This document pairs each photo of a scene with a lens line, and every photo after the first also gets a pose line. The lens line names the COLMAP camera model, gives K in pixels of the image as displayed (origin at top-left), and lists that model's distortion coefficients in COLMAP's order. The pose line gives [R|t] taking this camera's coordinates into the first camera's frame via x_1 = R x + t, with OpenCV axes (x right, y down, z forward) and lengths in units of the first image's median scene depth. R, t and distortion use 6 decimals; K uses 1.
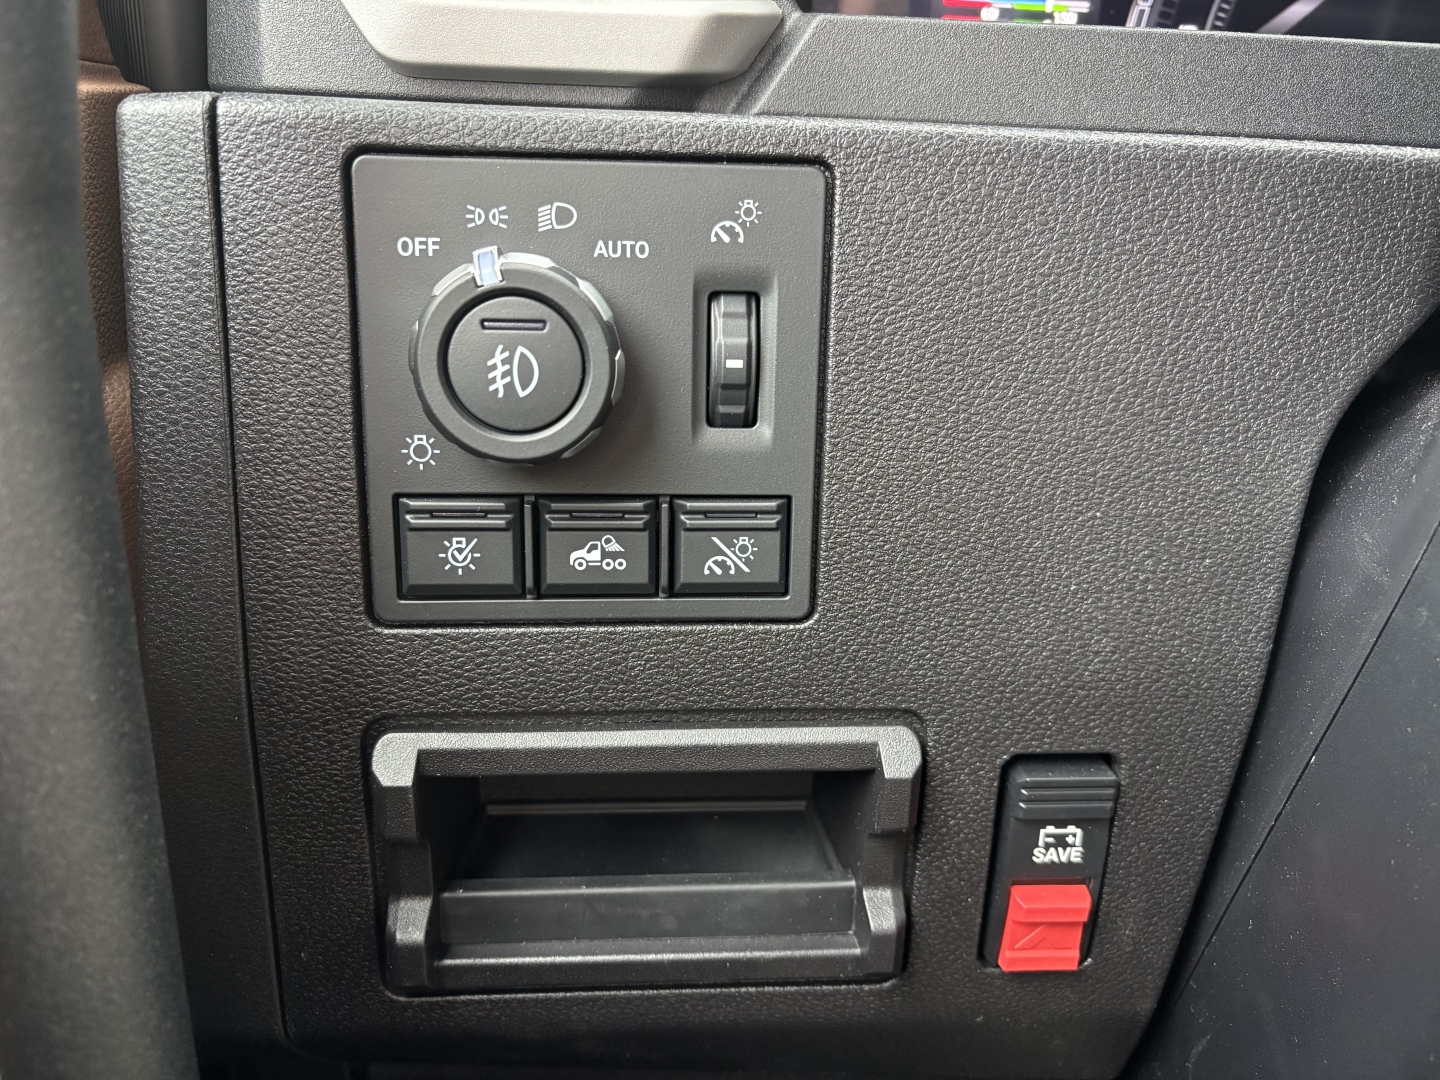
lens RADIAL K [[1093.9, 0, 725.2], [0, 1093.9, 542.7], [0, 0, 1]] dist [0.030724, -0.007764]
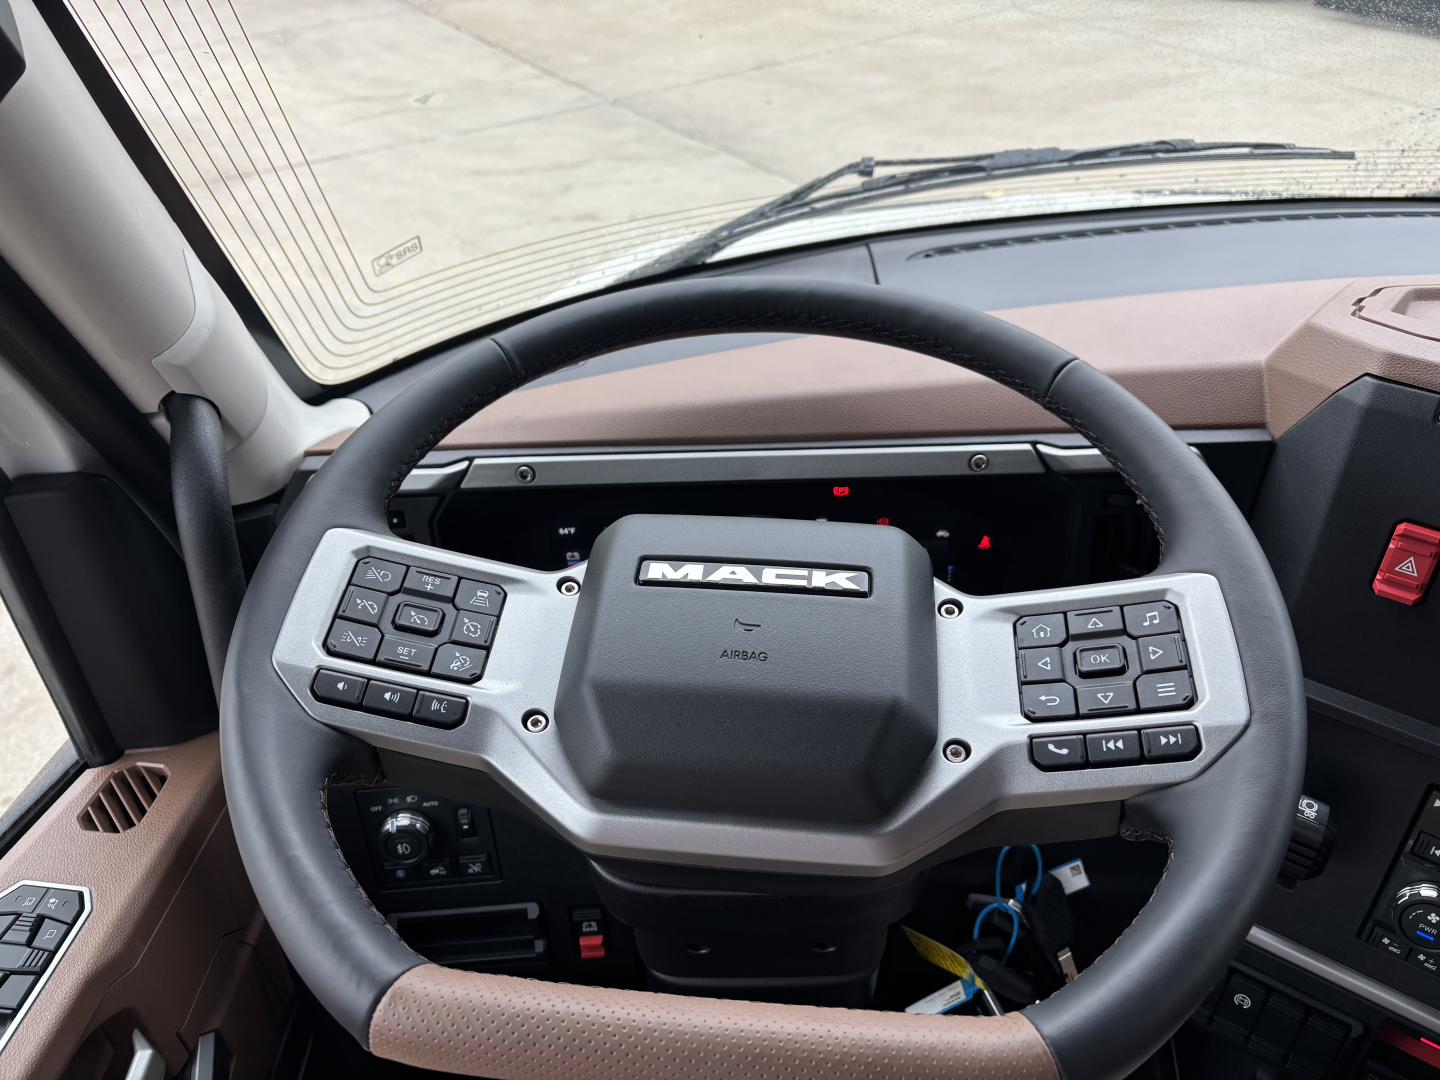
lens RADIAL K [[1093.9, 0, 725.2], [0, 1093.9, 542.7], [0, 0, 1]] dist [0.030724, -0.007764]
pose [[0.996138, -0.060102, -0.064009, 1.061553], [0.072447, 0.974481, 0.212457, -1.646917], [0.049607, -0.216273, 0.975072, -2.124493]]
